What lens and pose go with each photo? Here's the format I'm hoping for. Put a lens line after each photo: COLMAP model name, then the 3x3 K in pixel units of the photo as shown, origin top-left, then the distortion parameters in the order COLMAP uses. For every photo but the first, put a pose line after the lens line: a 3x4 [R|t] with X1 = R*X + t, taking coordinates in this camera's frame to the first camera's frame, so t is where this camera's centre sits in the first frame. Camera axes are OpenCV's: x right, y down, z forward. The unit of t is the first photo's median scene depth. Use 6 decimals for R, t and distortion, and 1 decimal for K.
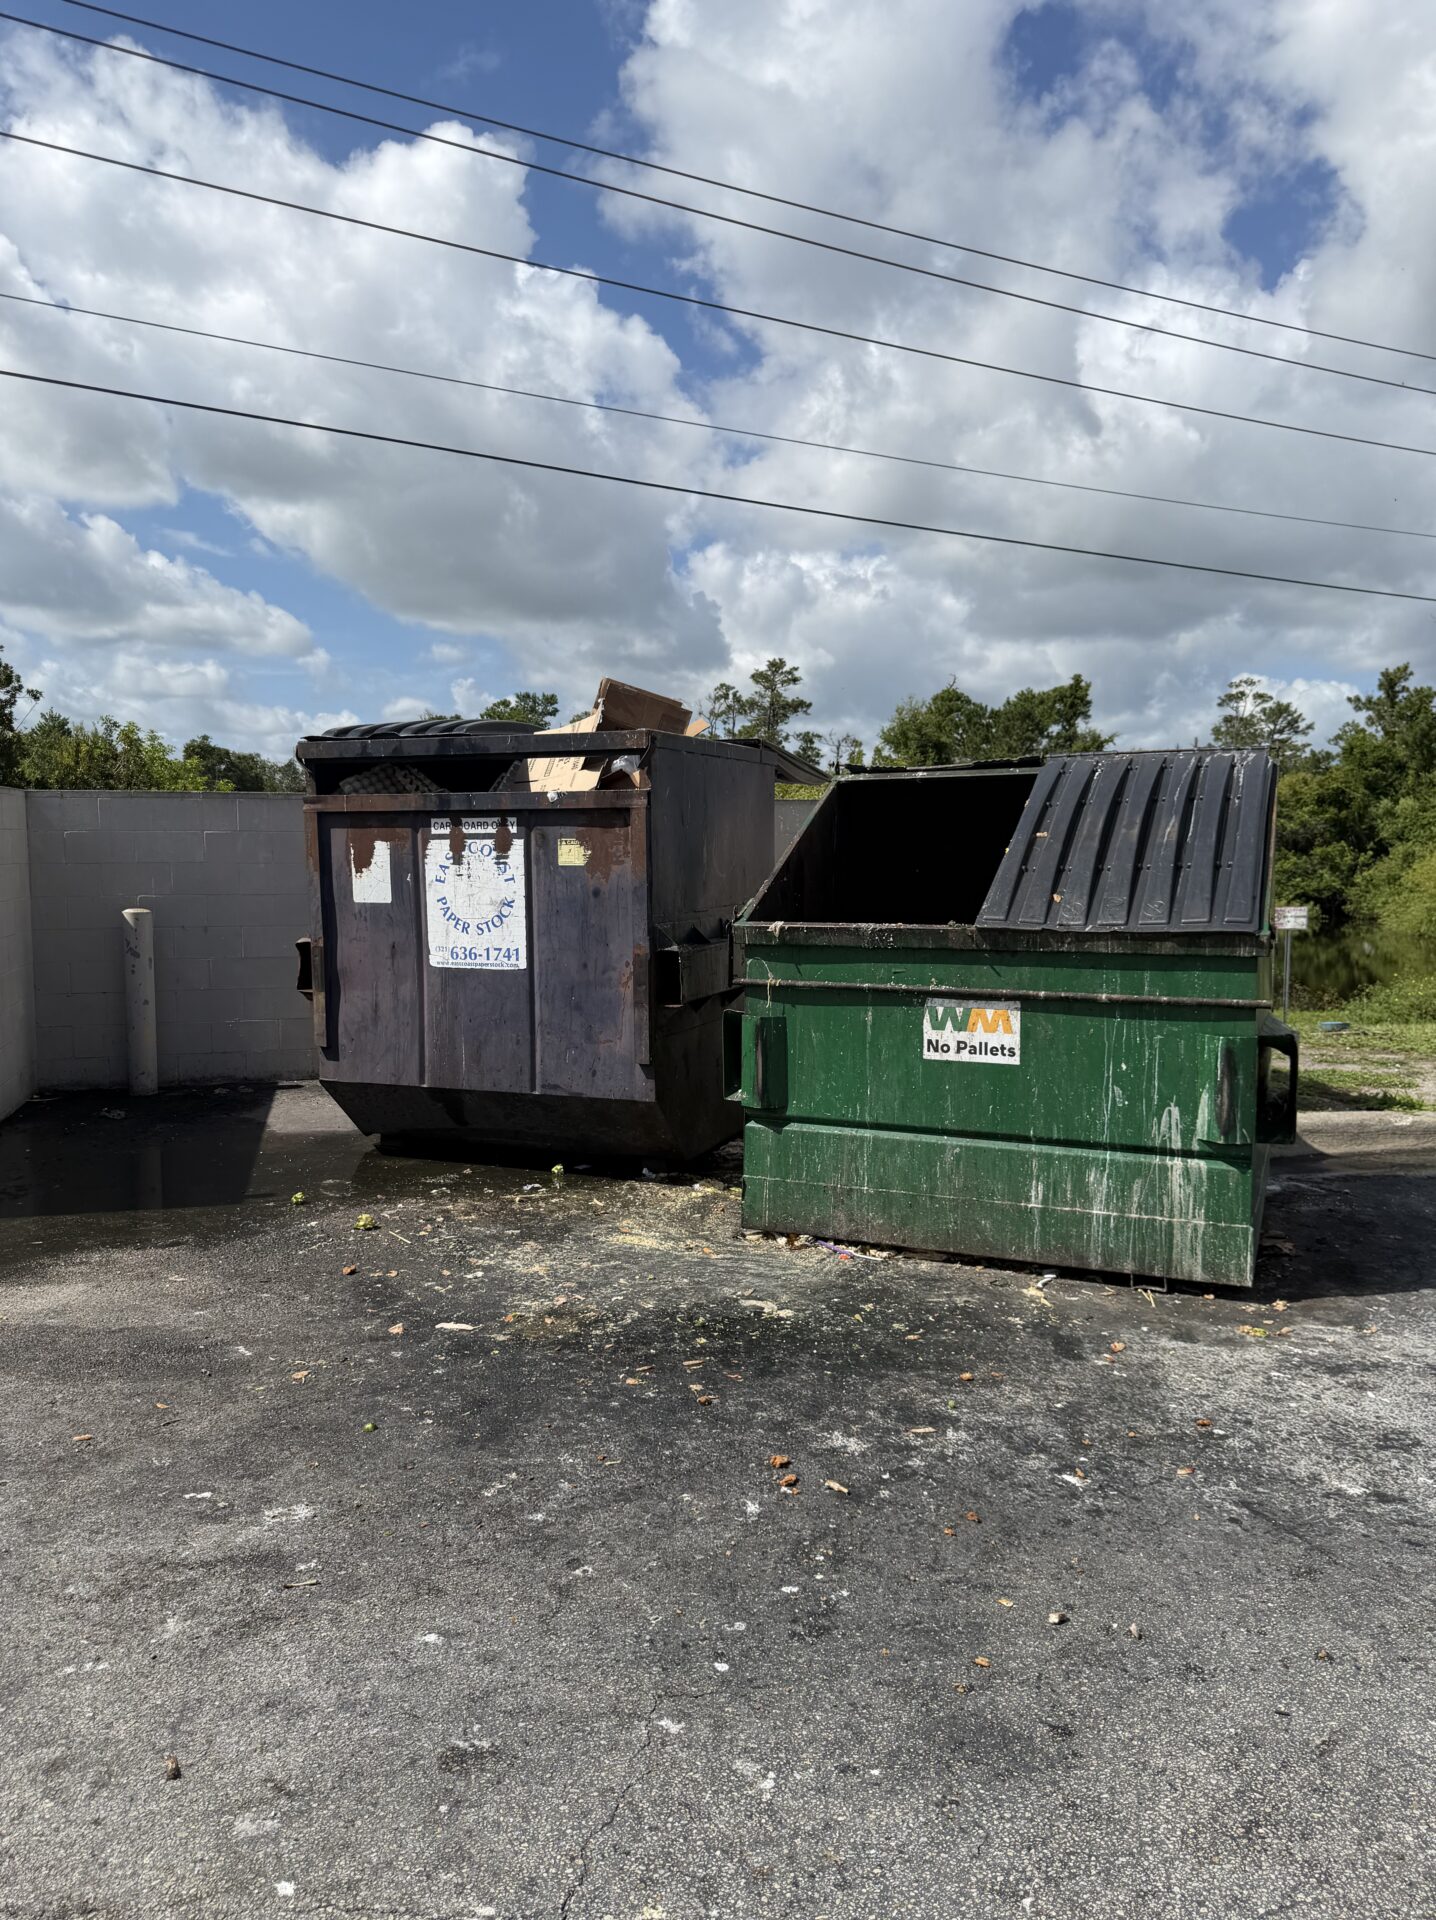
lens RADIAL K [[1323.6, 0, 668.6], [0, 1323.6, 1026.0], [0, 0, 1]] dist [0.170535, -0.316896]
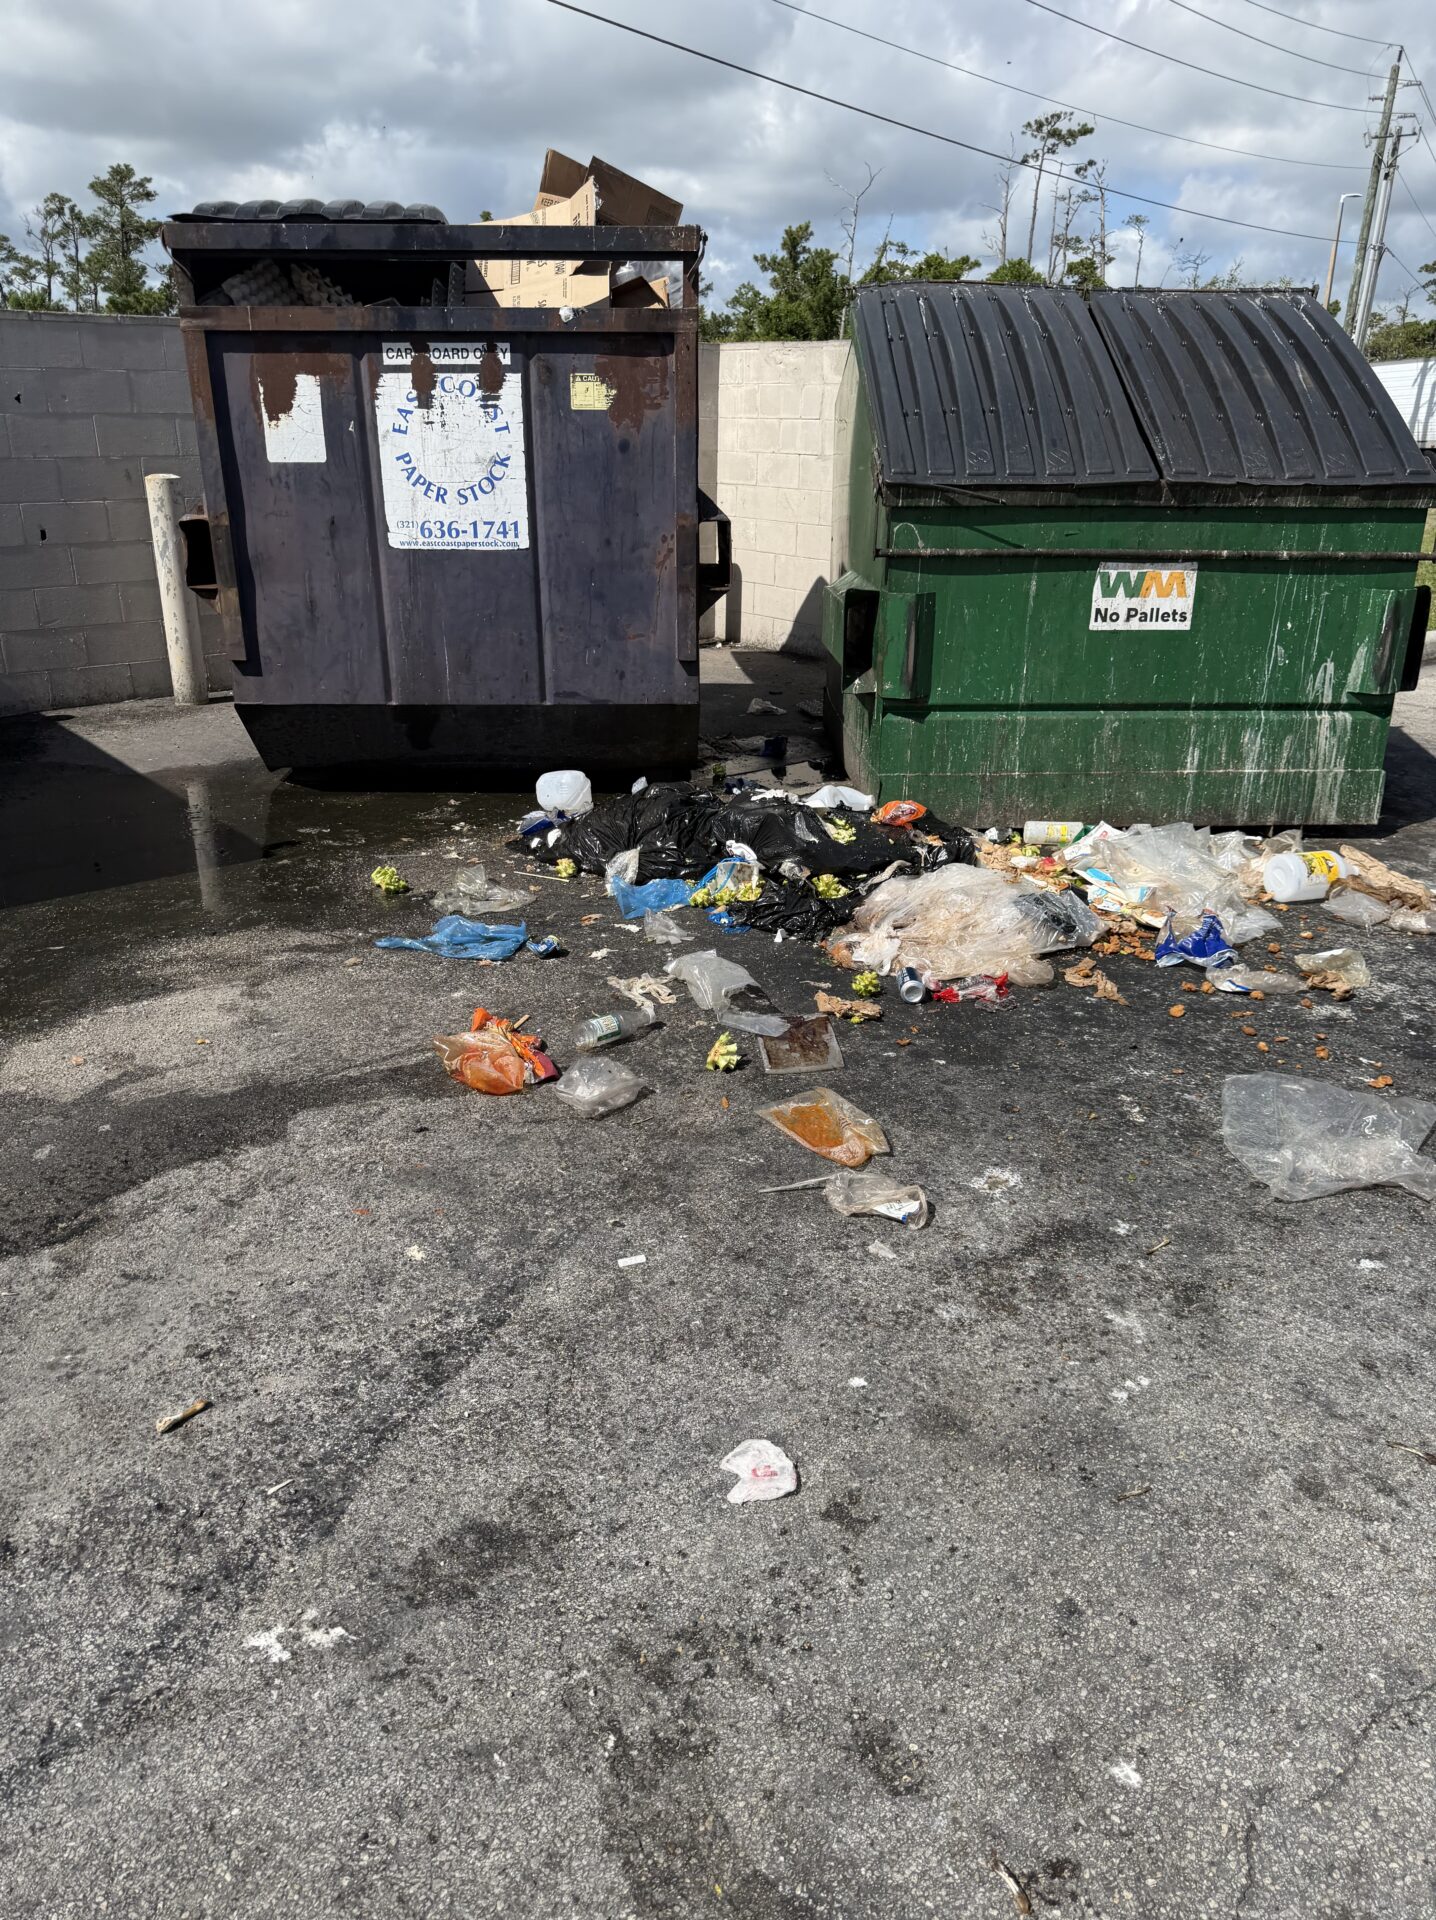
lens RADIAL K [[1334.0, 0, 677.4], [0, 1334.0, 1025.0], [0, 0, 1]] dist [0.040222, -0.047915]
pose [[0.908672, -0.164259, 0.383841, -0.387622], [0.046120, 0.953221, 0.298735, -0.005103], [-0.414955, -0.253749, 0.873741, 0.160912]]
